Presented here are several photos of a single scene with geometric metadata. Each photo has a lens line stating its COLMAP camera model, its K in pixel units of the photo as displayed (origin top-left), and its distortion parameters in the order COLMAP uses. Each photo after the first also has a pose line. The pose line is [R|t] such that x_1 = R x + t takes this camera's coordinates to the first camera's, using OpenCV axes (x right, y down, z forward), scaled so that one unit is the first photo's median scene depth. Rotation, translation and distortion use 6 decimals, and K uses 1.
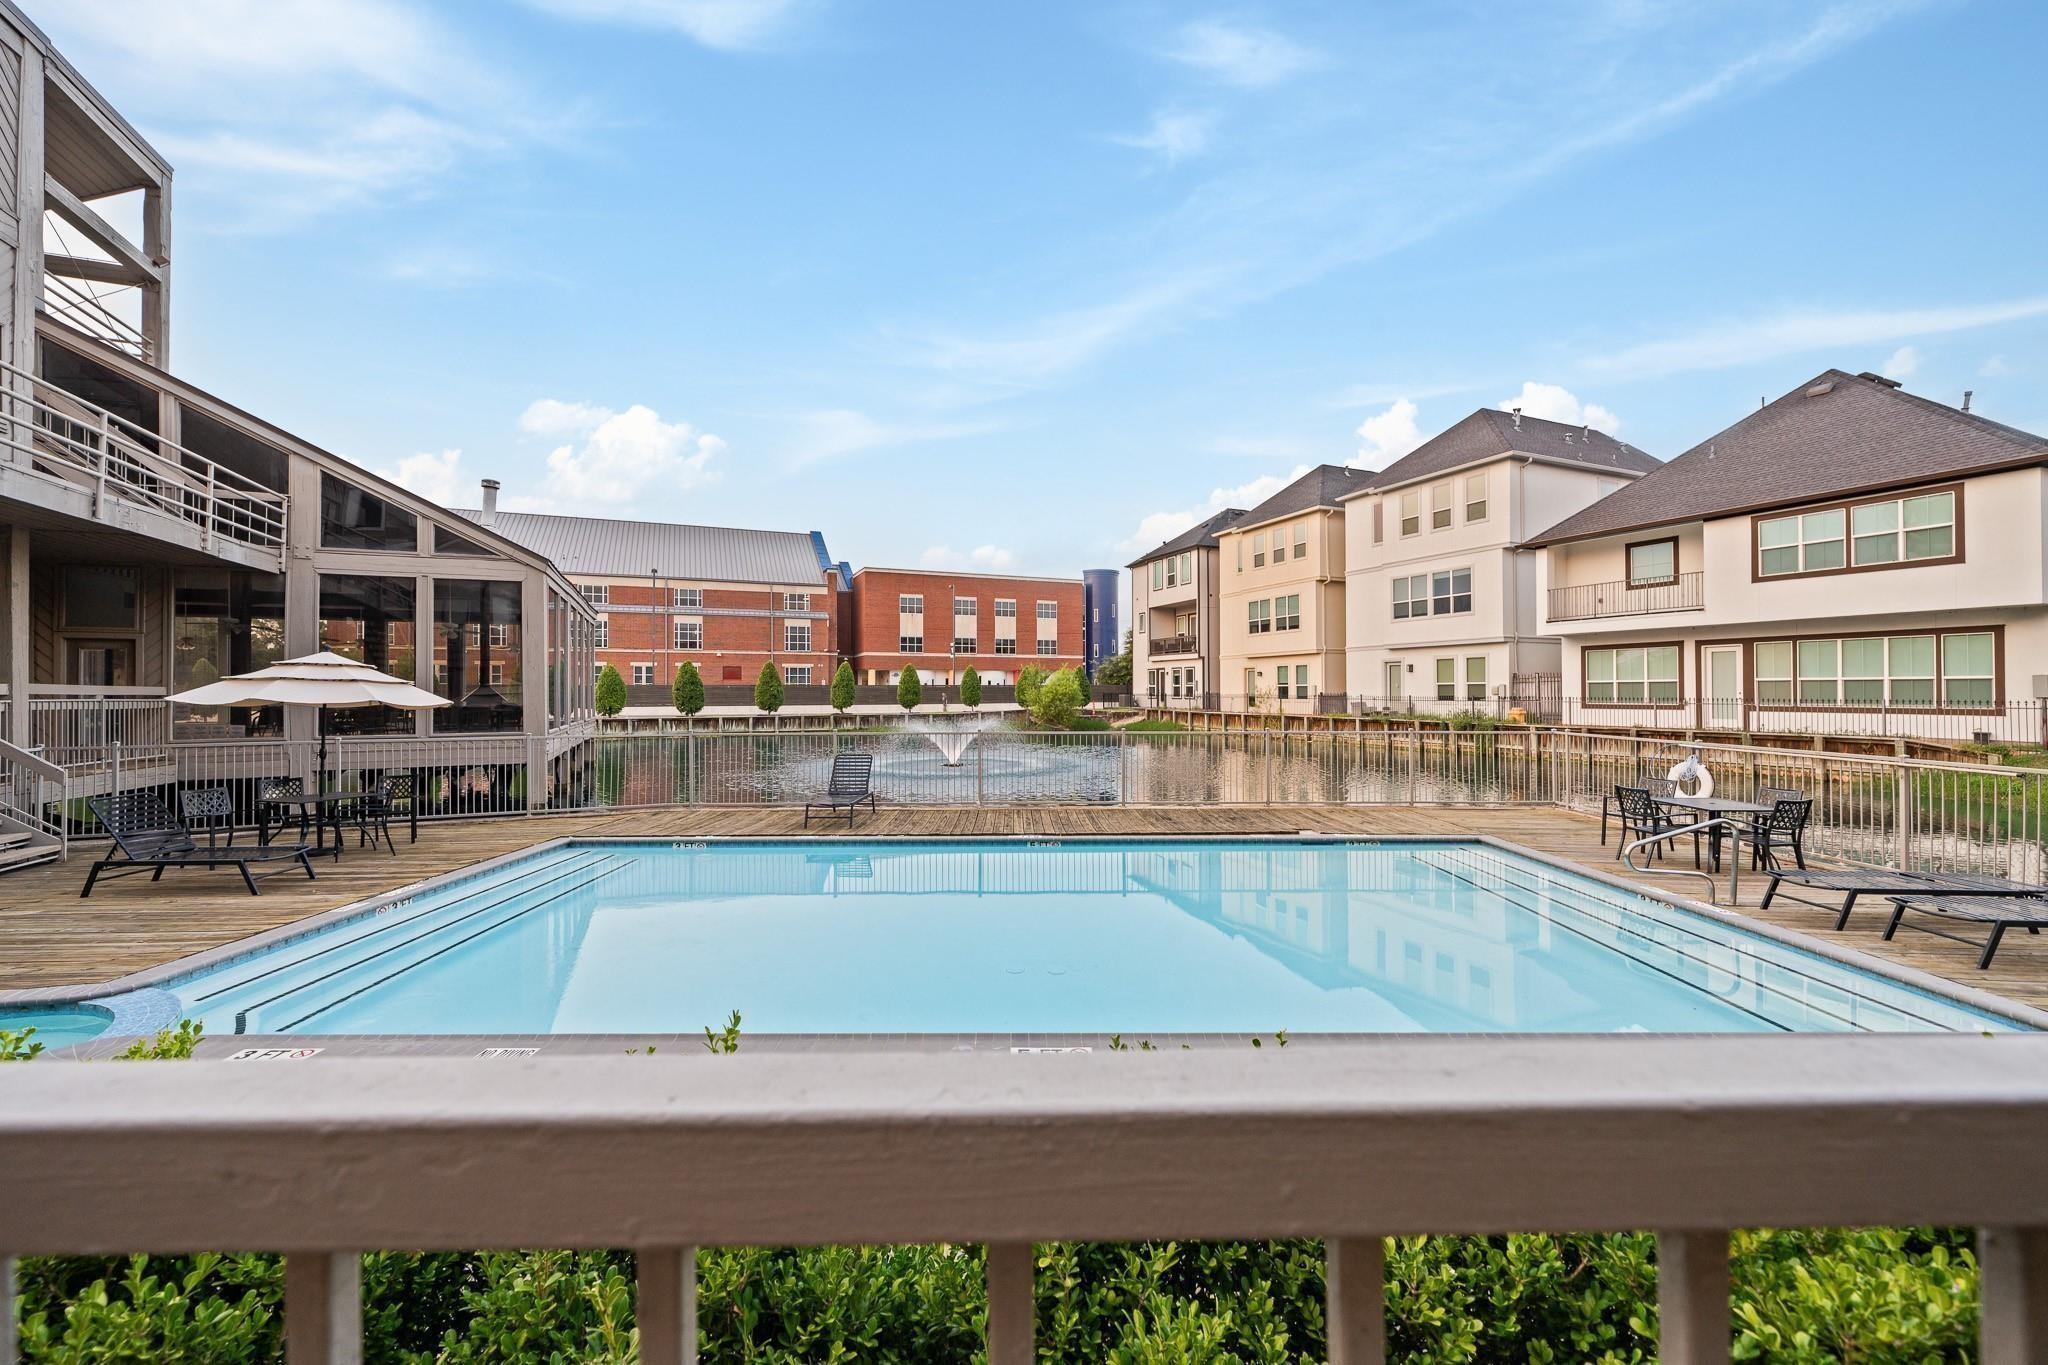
lens RADIAL K [[801.9, 0, 1021.0], [0, 801.9, 681.4], [0, 0, 1]] dist [-0.002677, 0.000145]
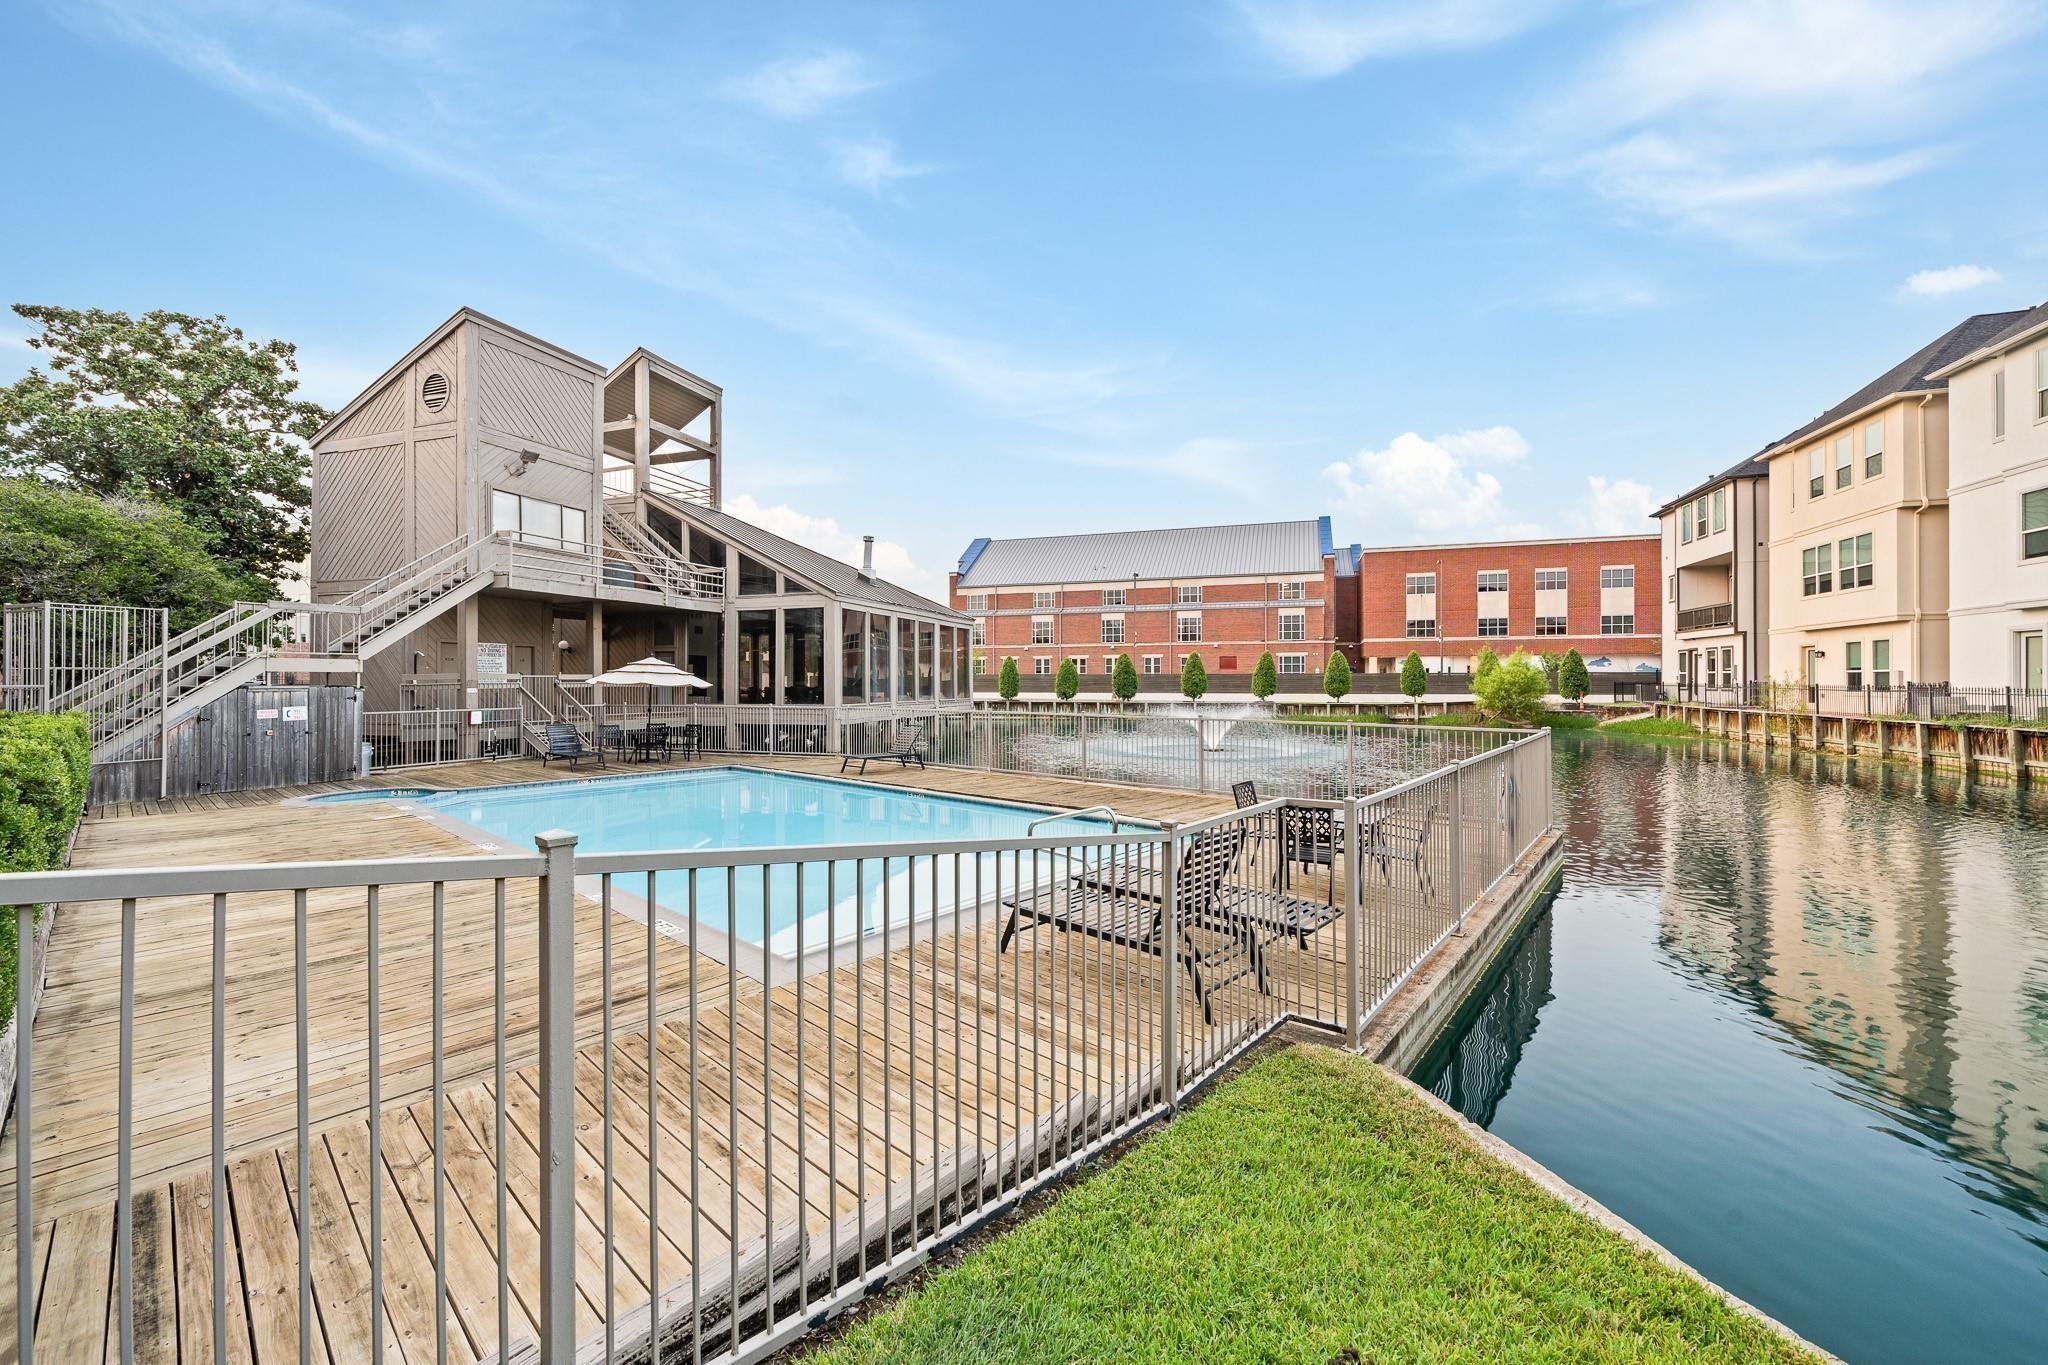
lens RADIAL K [[801.9, 0, 1014.9], [0, 801.9, 680.6], [0, 0, 1]] dist [-0.002677, 0.000145]
pose [[0.738931, 0.001408, -0.673779, 0.227693], [0.007229, 0.999924, 0.010017, 0.001066], [0.673742, -0.012273, 0.738865, 0.034298]]
